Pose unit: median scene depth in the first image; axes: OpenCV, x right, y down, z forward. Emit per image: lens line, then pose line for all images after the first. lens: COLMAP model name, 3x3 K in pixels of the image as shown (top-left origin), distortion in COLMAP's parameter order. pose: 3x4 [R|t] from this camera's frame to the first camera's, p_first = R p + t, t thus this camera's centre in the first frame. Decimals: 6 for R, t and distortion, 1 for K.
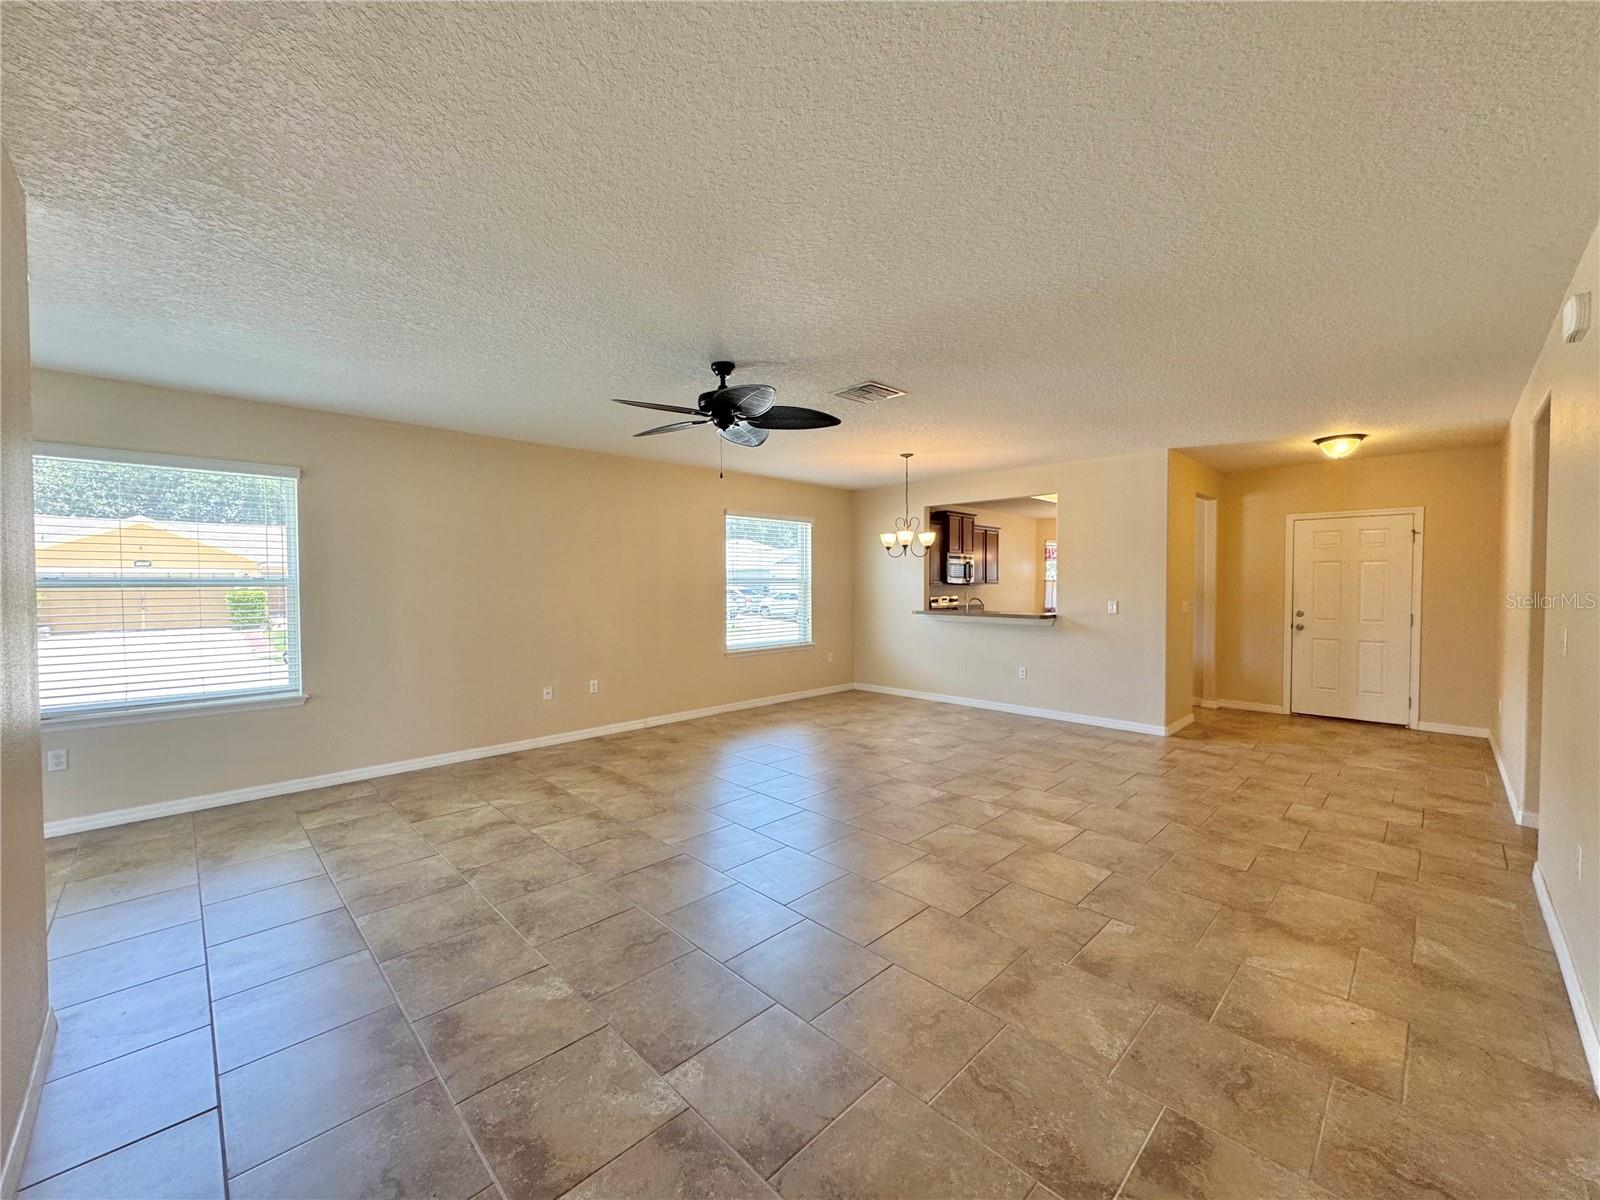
lens RADIAL K [[638.0, 0, 801.8], [0, 638.0, 600.8], [0, 0, 1]] dist [-0.004253, 0.001097]
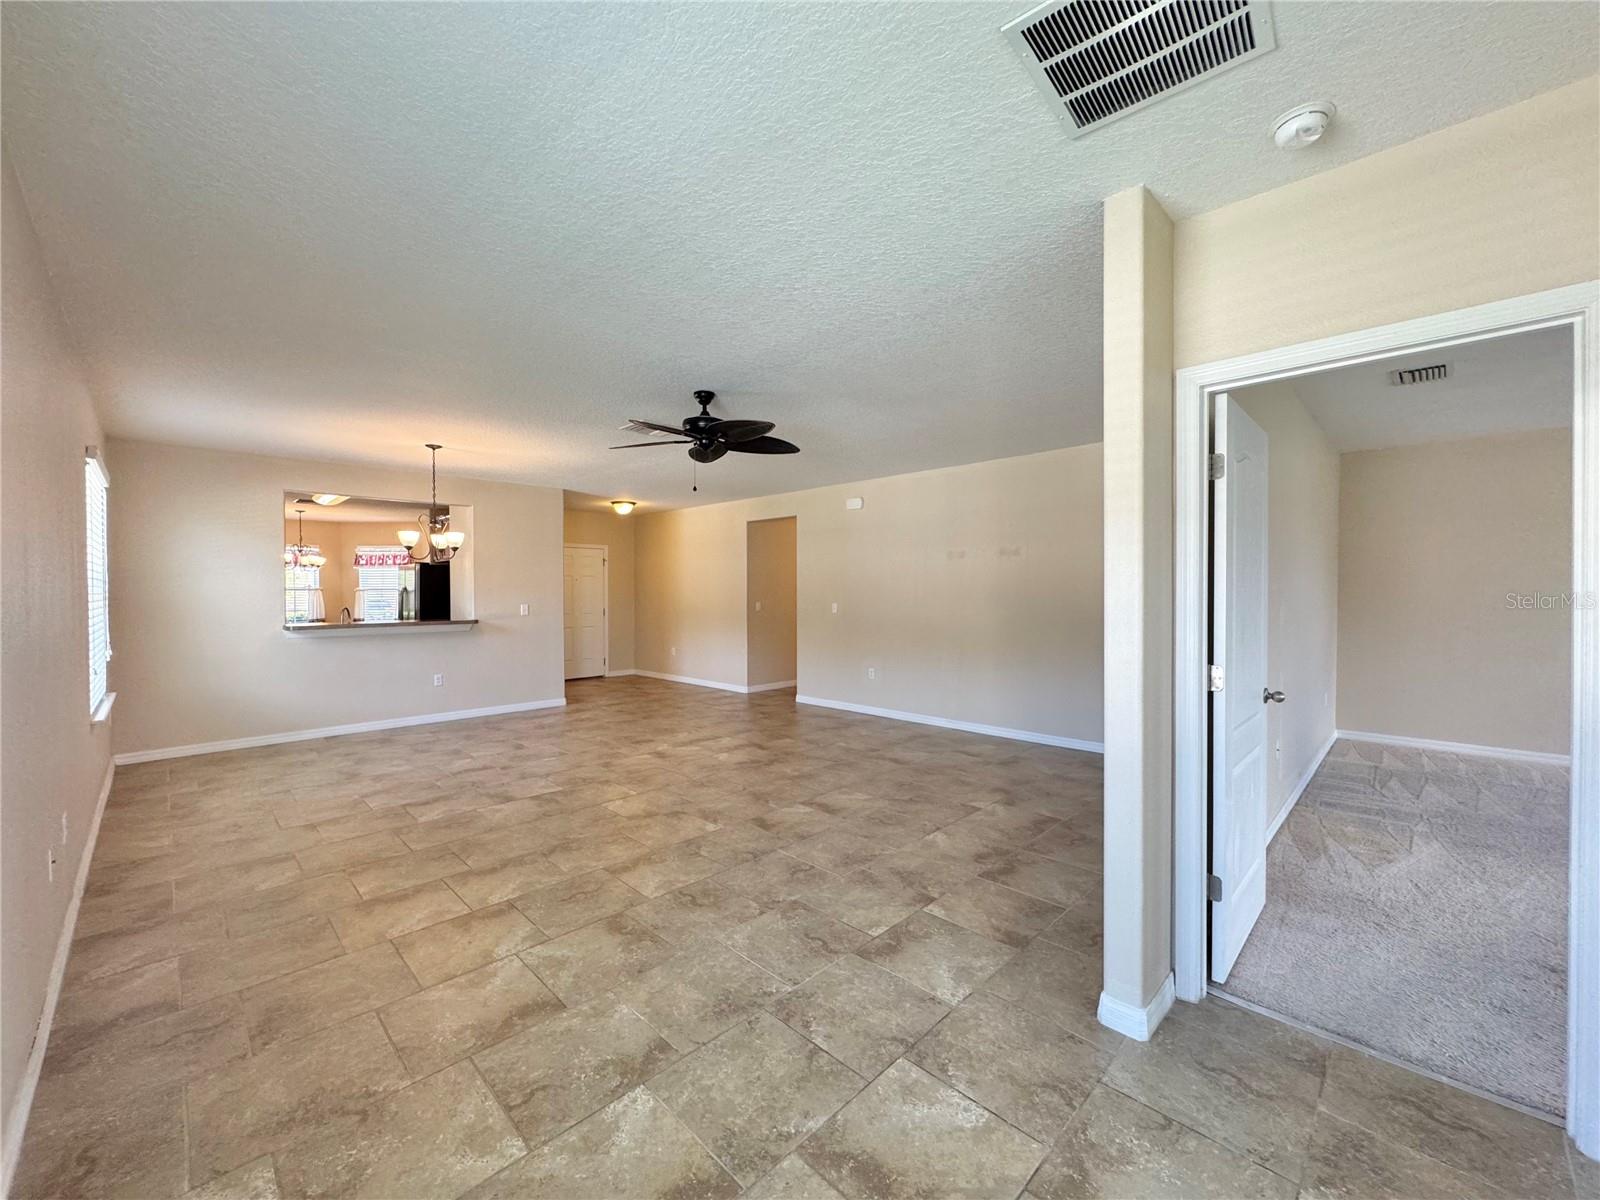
lens RADIAL K [[638.0, 0, 802.5], [0, 638.0, 599.7], [0, 0, 1]] dist [-0.004253, 0.001097]
pose [[-0.006379, -0.012536, 0.999901, -1.125324], [0.032903, 0.999377, 0.012739, -0.010965], [-0.999438, 0.032981, -0.005963, 0.752376]]
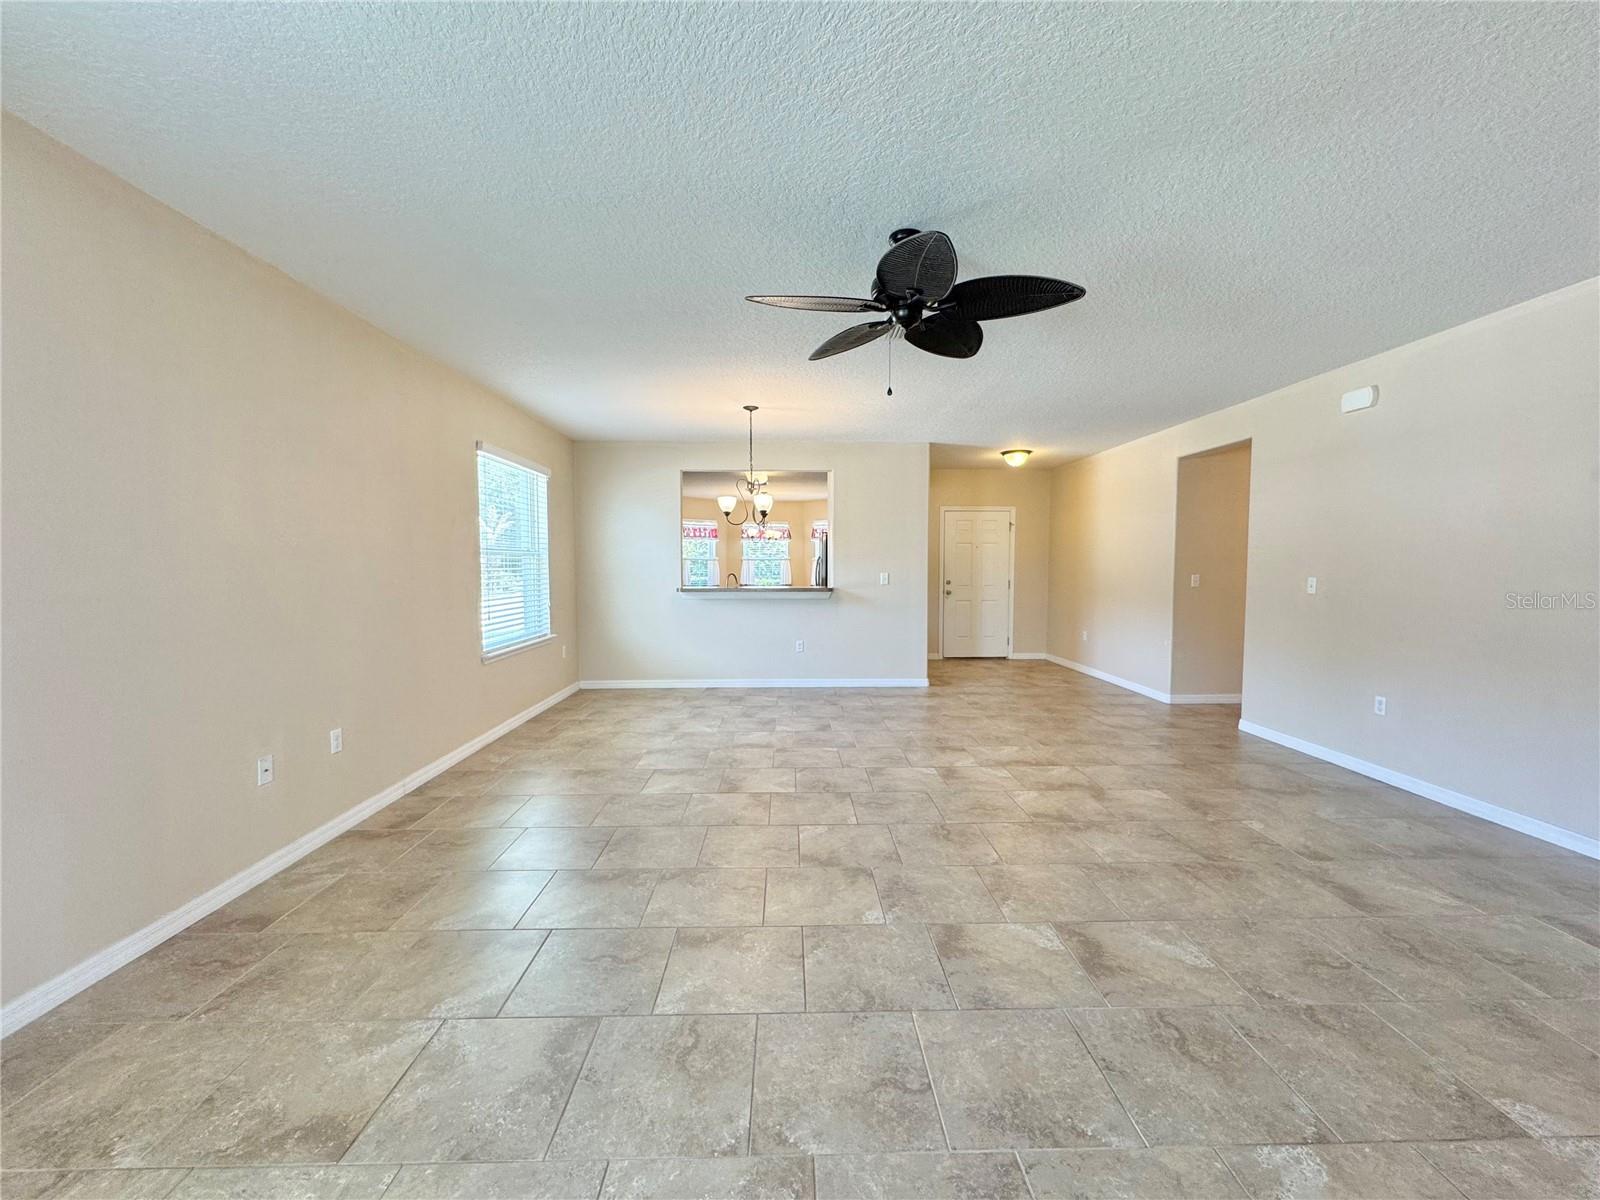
lens RADIAL K [[638.0, 0, 802.8], [0, 638.0, 600.6], [0, 0, 1]] dist [-0.004253, 0.001097]
pose [[0.687651, -0.039450, 0.724969, -0.656778], [0.020677, 0.999182, 0.034759, 0.010484], [-0.725747, -0.008912, 0.687904, 0.524907]]
